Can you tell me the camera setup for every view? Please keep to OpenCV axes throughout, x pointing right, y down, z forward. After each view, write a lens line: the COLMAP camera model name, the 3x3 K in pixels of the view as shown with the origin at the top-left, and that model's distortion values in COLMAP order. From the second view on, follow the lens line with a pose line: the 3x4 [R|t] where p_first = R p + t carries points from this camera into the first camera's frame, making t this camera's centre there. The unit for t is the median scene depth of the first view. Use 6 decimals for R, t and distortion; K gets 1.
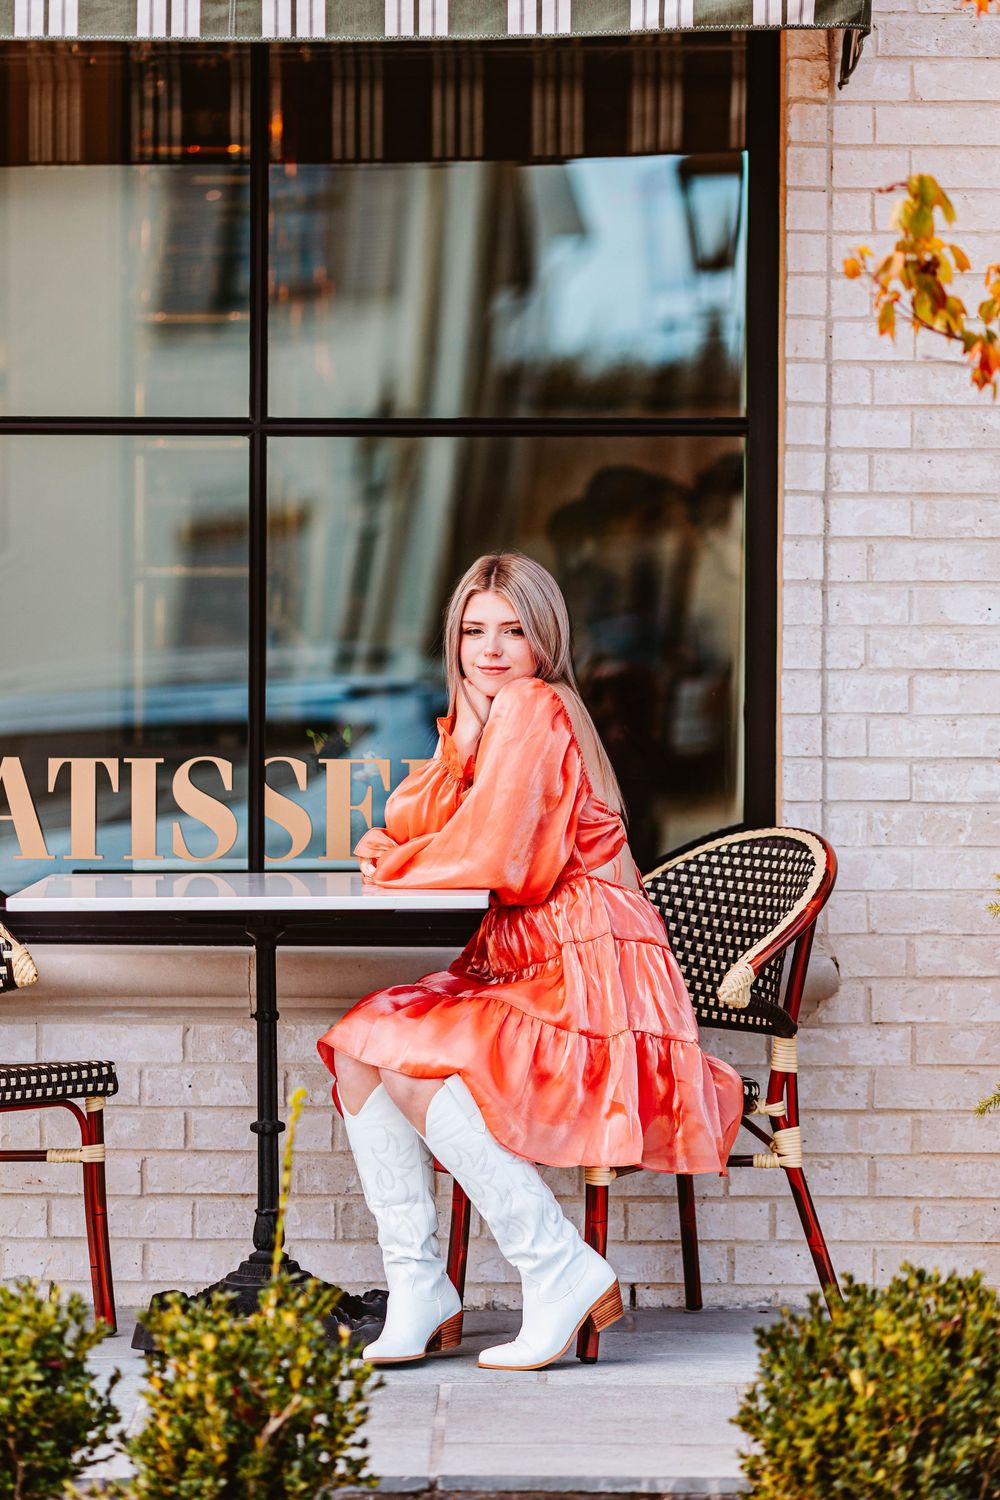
lens RADIAL K [[5797.7, 0, 500.0], [0, 5797.7, 750.0], [0, 0, 1]] dist [0.005525, -2.793243]
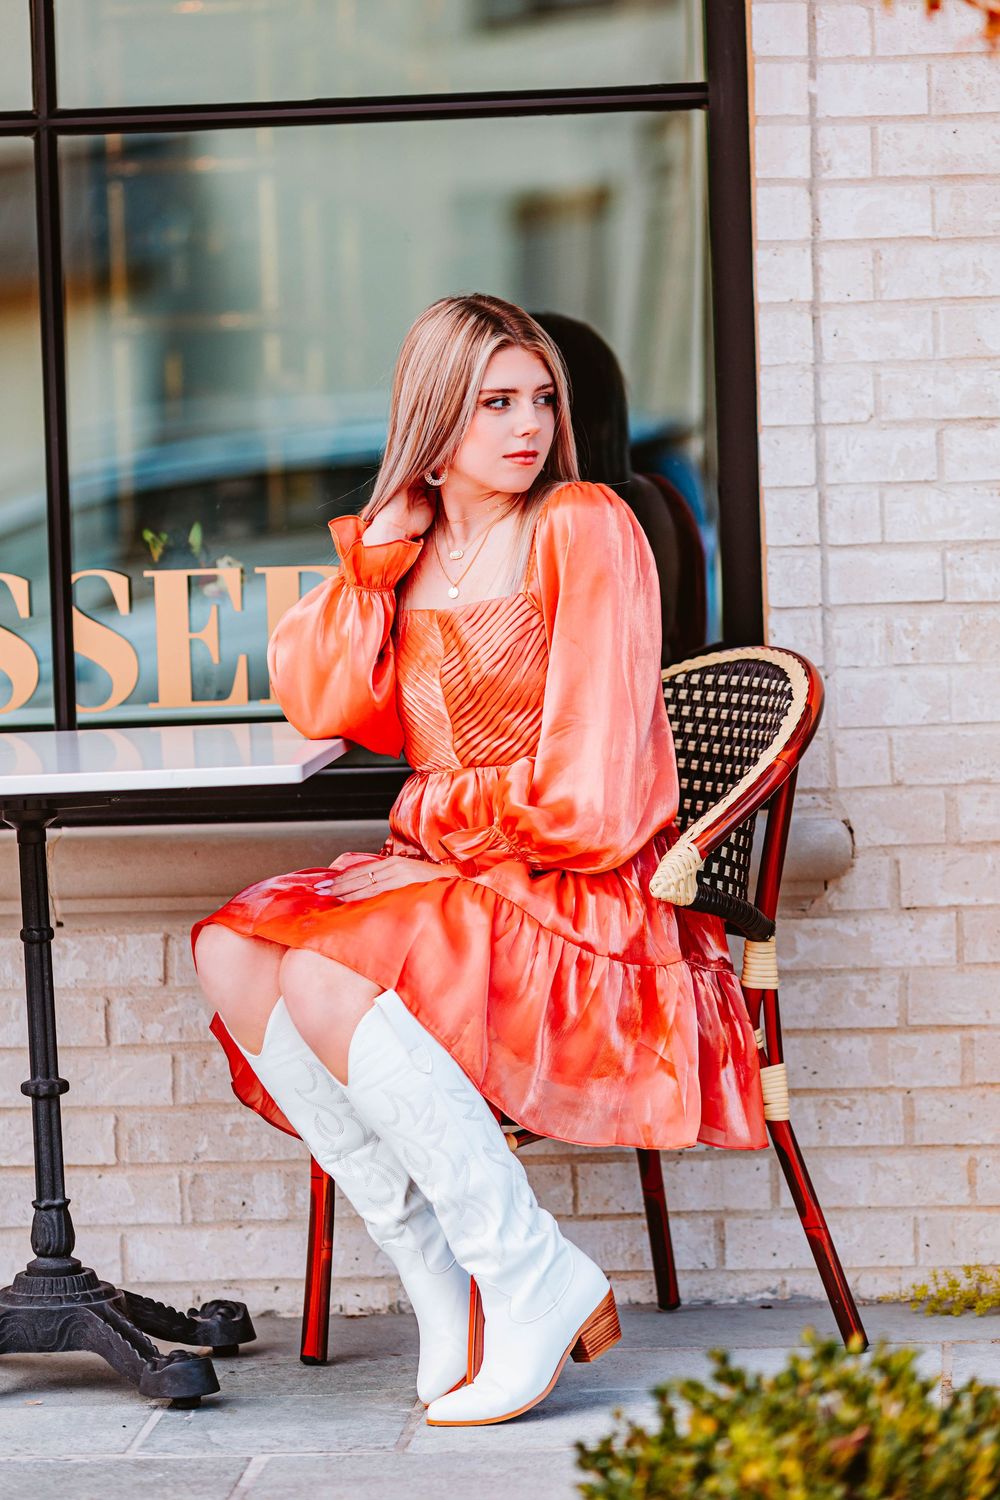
lens RADIAL K [[5797.7, 0, 500.0], [0, 5797.7, 750.0], [0, 0, 1]] dist [0.005525, -2.793243]
pose [[0.996960, -0.032988, -0.070583, 0.065951], [0.035915, 0.998530, 0.040606, -0.004132], [0.069140, -0.043018, 0.996679, 0.272102]]
